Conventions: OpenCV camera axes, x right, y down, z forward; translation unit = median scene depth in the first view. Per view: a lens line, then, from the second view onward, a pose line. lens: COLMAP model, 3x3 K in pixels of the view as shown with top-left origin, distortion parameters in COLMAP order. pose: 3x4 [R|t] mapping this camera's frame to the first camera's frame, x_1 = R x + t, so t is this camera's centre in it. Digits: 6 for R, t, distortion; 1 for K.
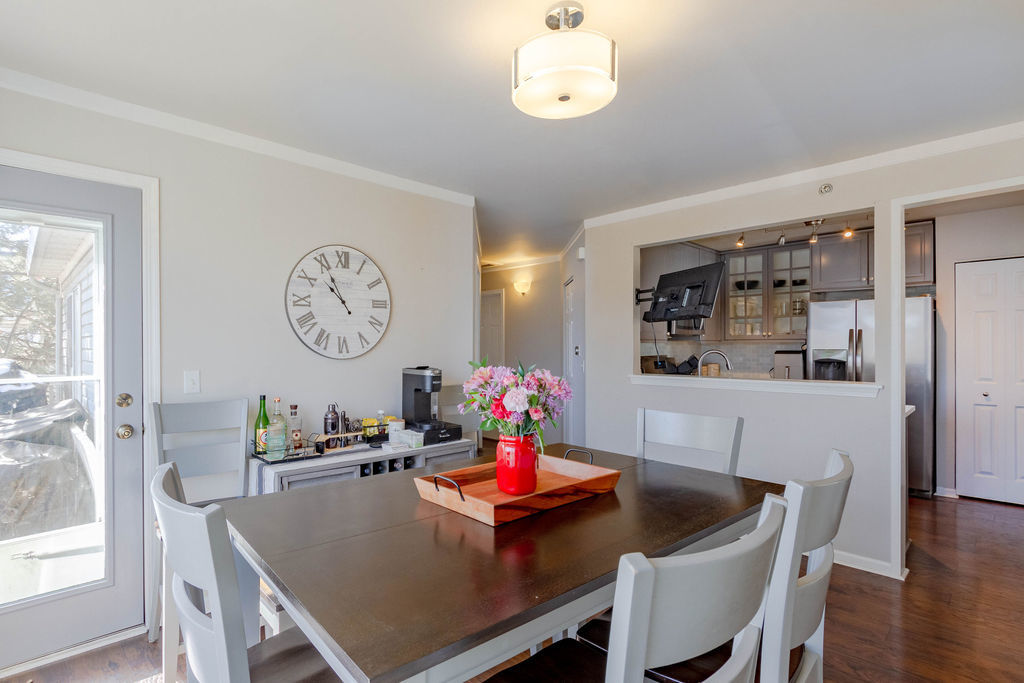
lens RADIAL K [[471.6, 0, 513.4], [0, 471.6, 345.8], [0, 0, 1]] dist [0.002106, 0.000228]
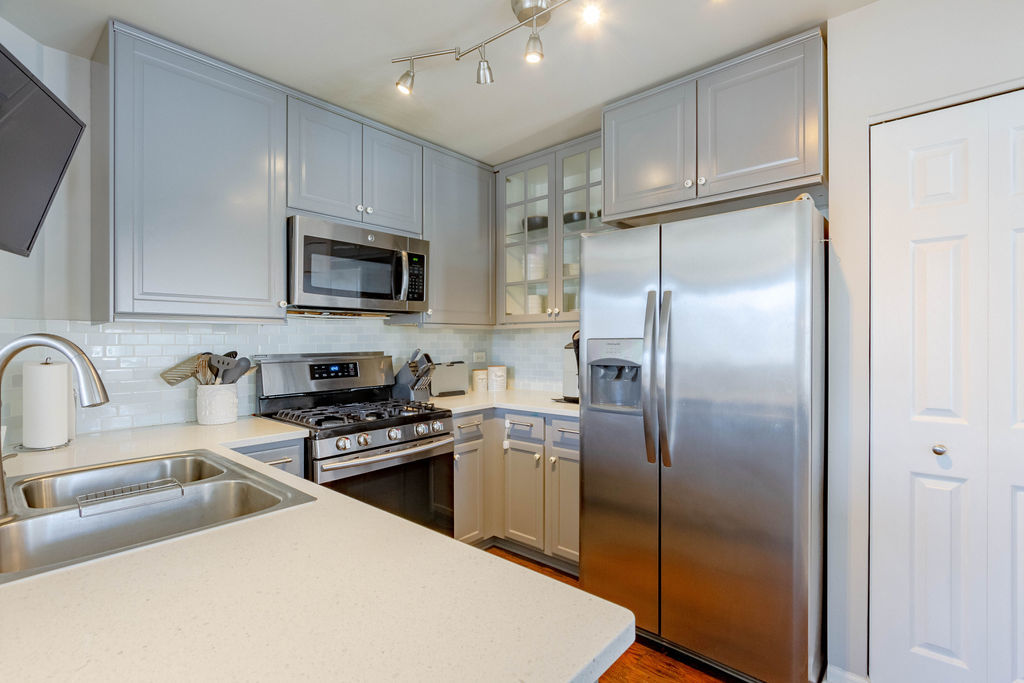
lens RADIAL K [[489.2, 0, 511.8], [0, 489.2, 345.3], [0, 0, 1]] dist [-0.001086, -0.000274]
pose [[0.995023, -0.004904, 0.099526, 0.564354], [0.003941, 0.999944, 0.009866, 0.010819], [-0.099569, -0.009424, 0.994986, 0.588215]]
